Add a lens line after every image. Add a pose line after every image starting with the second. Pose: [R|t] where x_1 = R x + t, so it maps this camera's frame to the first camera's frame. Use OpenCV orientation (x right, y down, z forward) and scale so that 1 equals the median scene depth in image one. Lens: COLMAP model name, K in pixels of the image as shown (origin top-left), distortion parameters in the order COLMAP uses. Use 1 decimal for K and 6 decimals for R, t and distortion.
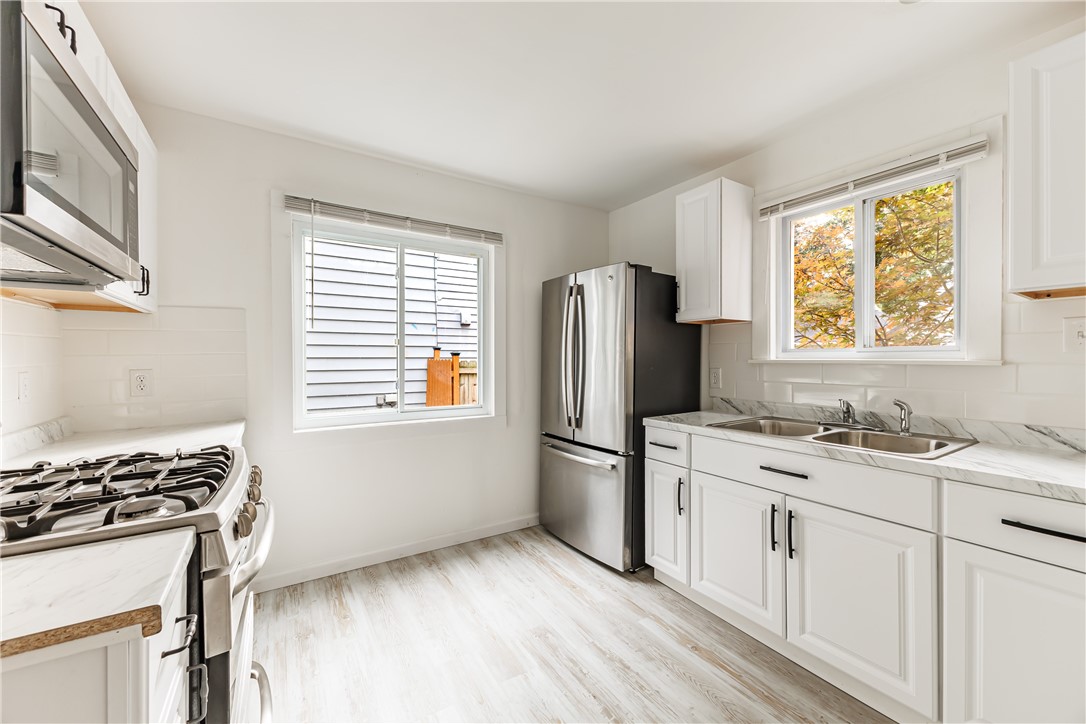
lens RADIAL K [[427.8, 0, 543.7], [0, 427.8, 360.9], [0, 0, 1]] dist [0.019066, -0.006355]
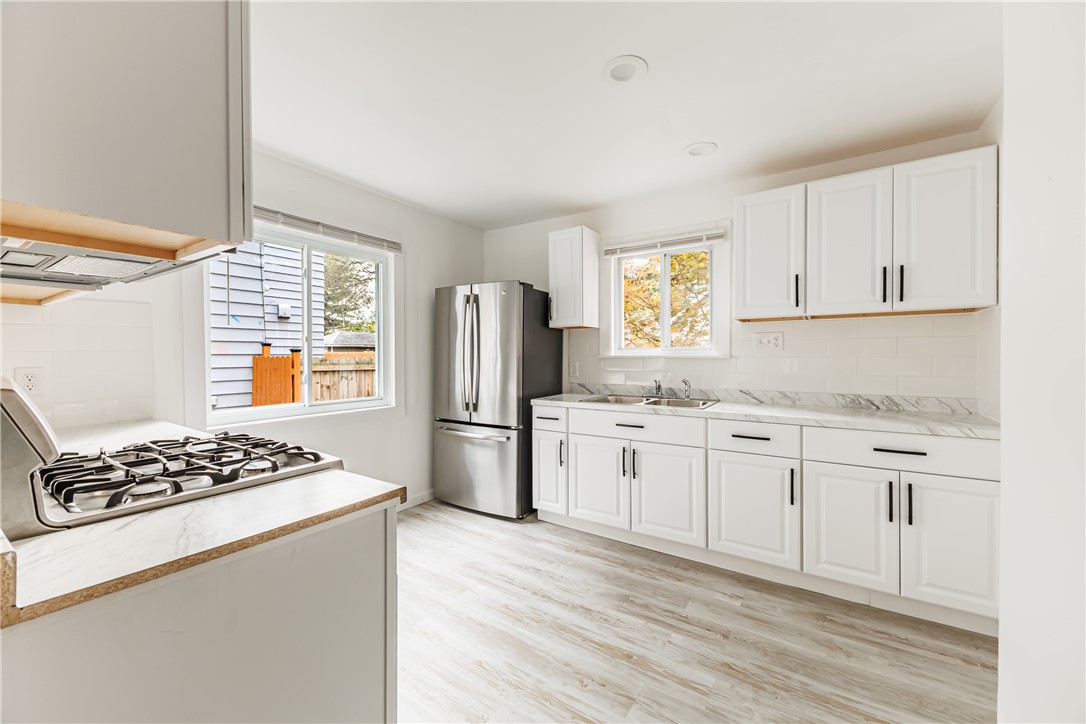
lens RADIAL K [[427.8, 0, 543.7], [0, 427.8, 360.9], [0, 0, 1]] dist [0.019066, -0.006355]
pose [[0.913413, -0.007433, 0.406965, -0.264320], [0.004320, 0.999954, 0.008568, 0.002601], [-0.407010, -0.006068, 0.913404, -0.221102]]
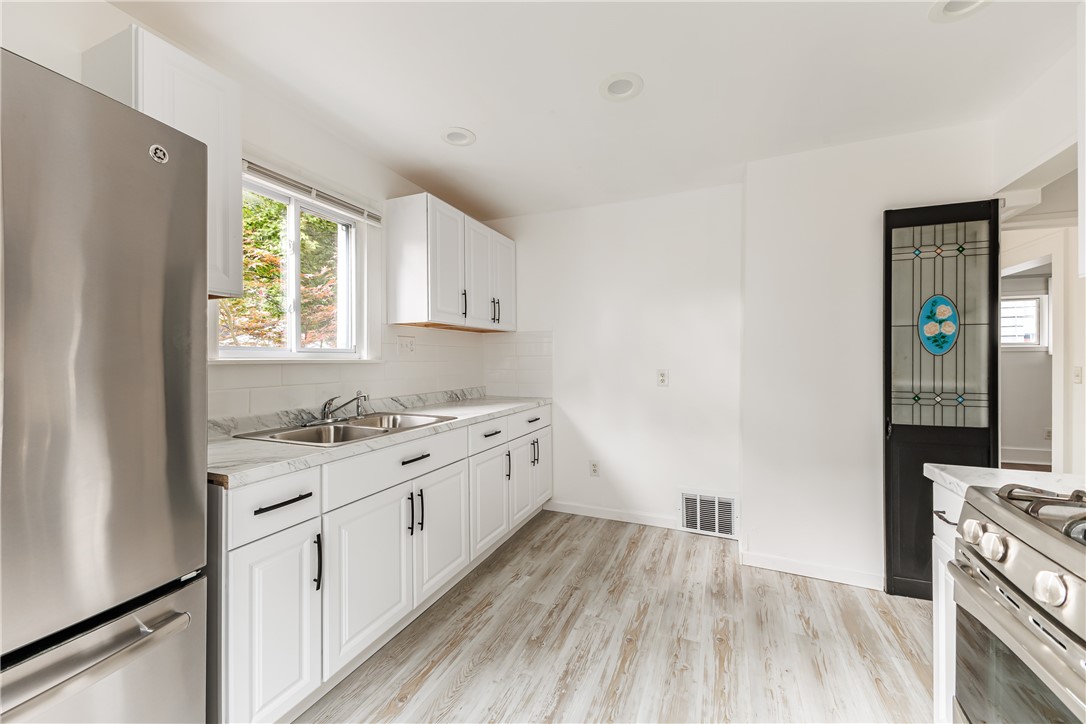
lens RADIAL K [[427.8, 0, 543.7], [0, 427.8, 360.9], [0, 0, 1]] dist [0.019066, -0.006355]
pose [[-0.577108, -0.002377, 0.816664, -0.385387], [0.005886, 0.999958, 0.007070, -0.002527], [-0.816646, 0.008887, -0.577070, 0.964065]]
